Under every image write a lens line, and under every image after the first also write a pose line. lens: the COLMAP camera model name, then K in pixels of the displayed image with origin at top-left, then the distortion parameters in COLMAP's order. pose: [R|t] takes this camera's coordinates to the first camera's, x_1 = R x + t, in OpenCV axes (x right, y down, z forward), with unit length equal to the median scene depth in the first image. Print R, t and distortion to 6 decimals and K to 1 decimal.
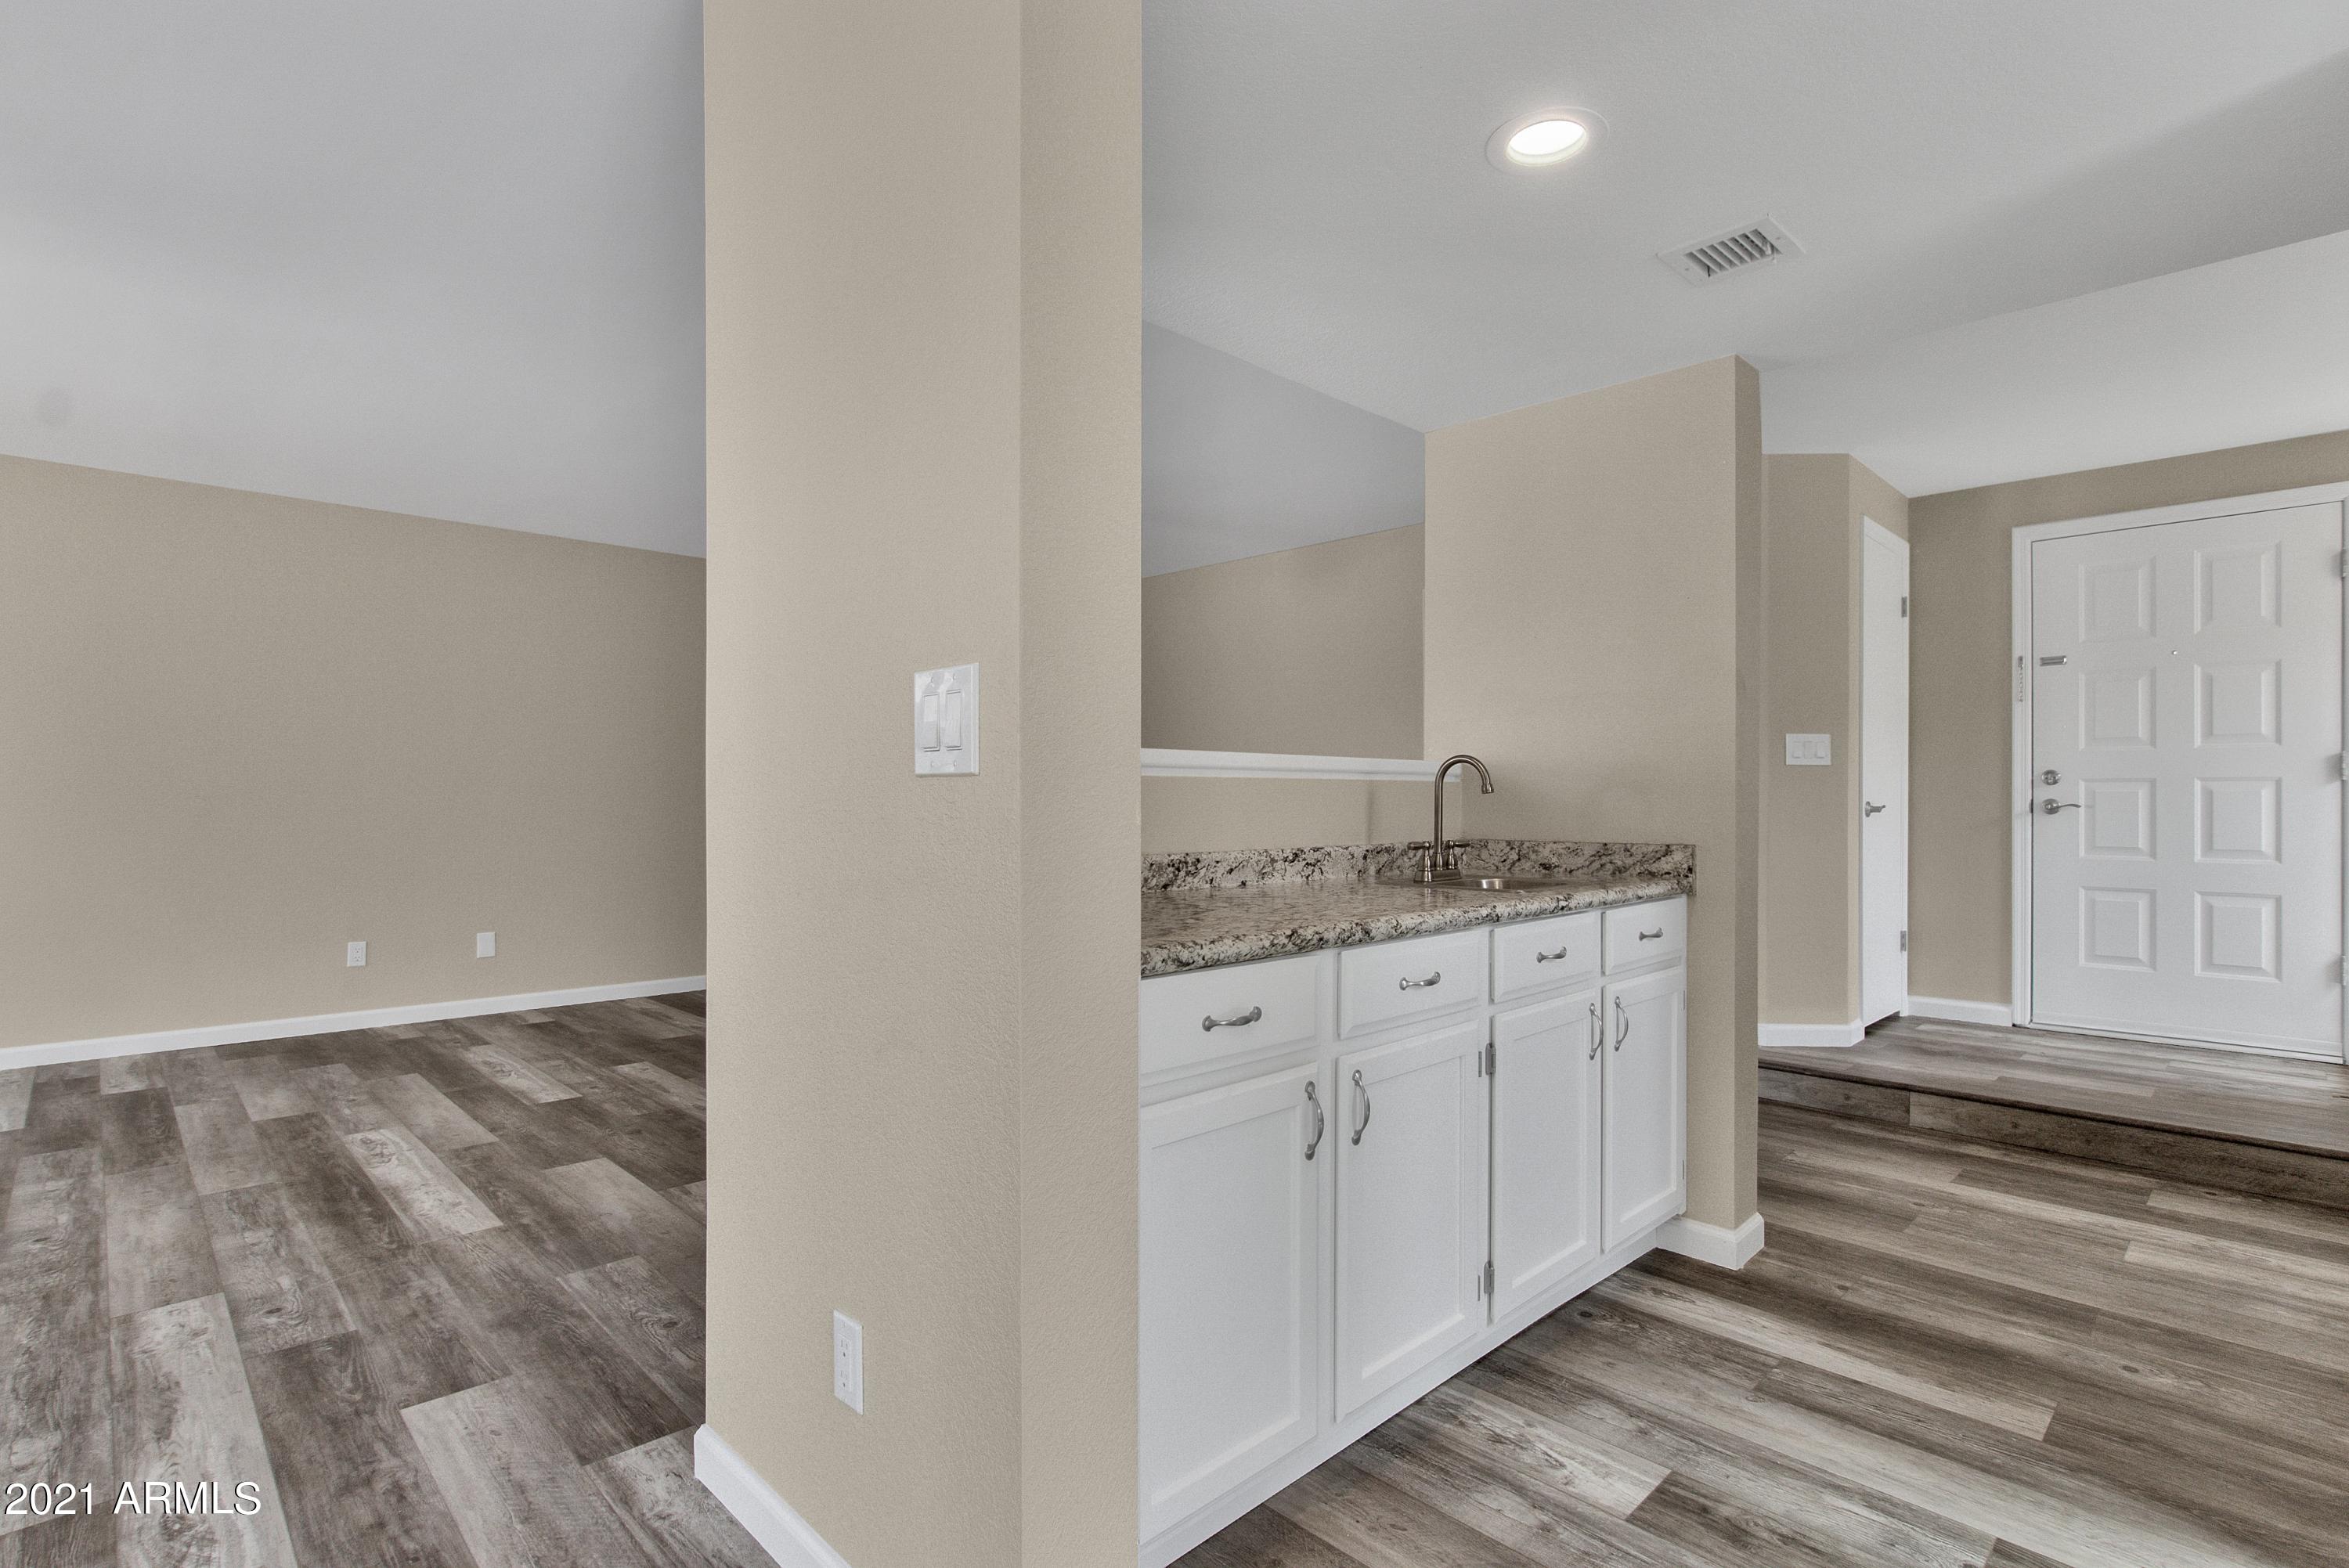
lens RADIAL K [[1120.3, 0, 1172.3], [0, 1120.3, 802.5], [0, 0, 1]] dist [-0.016781, 0.006013]
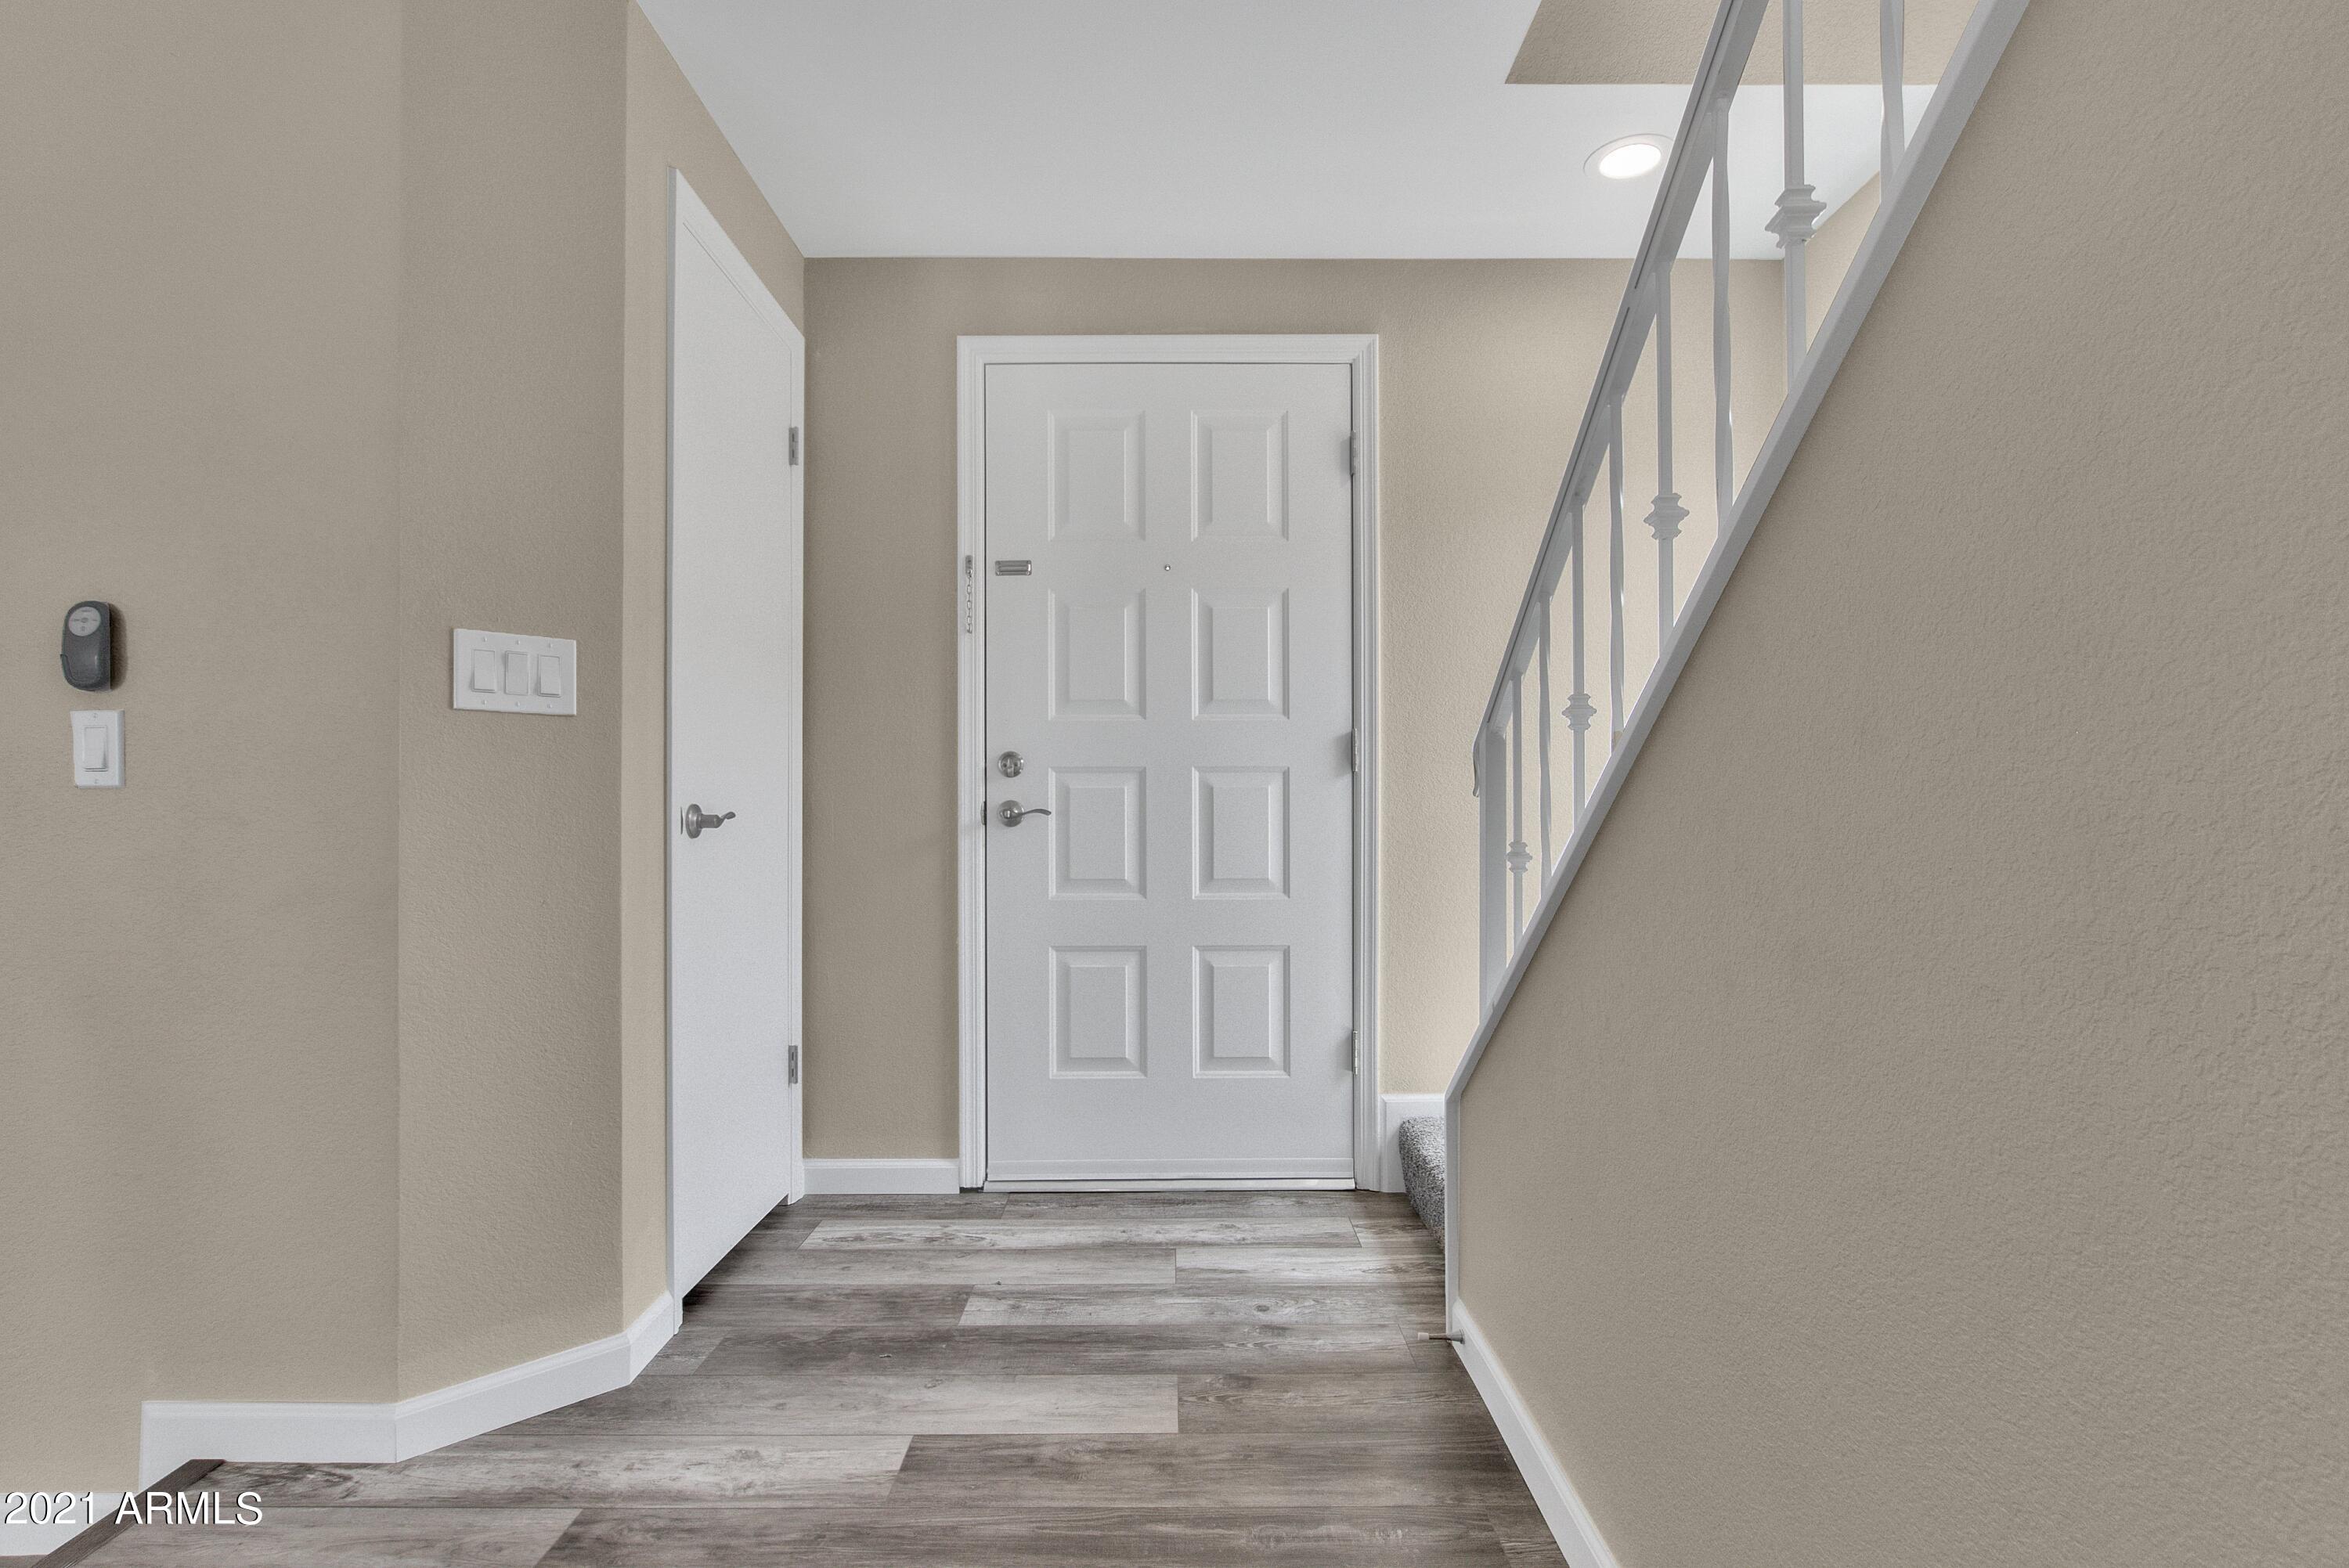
lens RADIAL K [[1120.3, 0, 1172.3], [0, 1120.3, 802.5], [0, 0, 1]] dist [-0.016781, 0.006013]
pose [[0.700071, 0.003463, 0.714065, 0.435282], [0.004212, 0.999951, -0.008980, 0.003516], [-0.714061, 0.009294, 0.700022, 0.533970]]
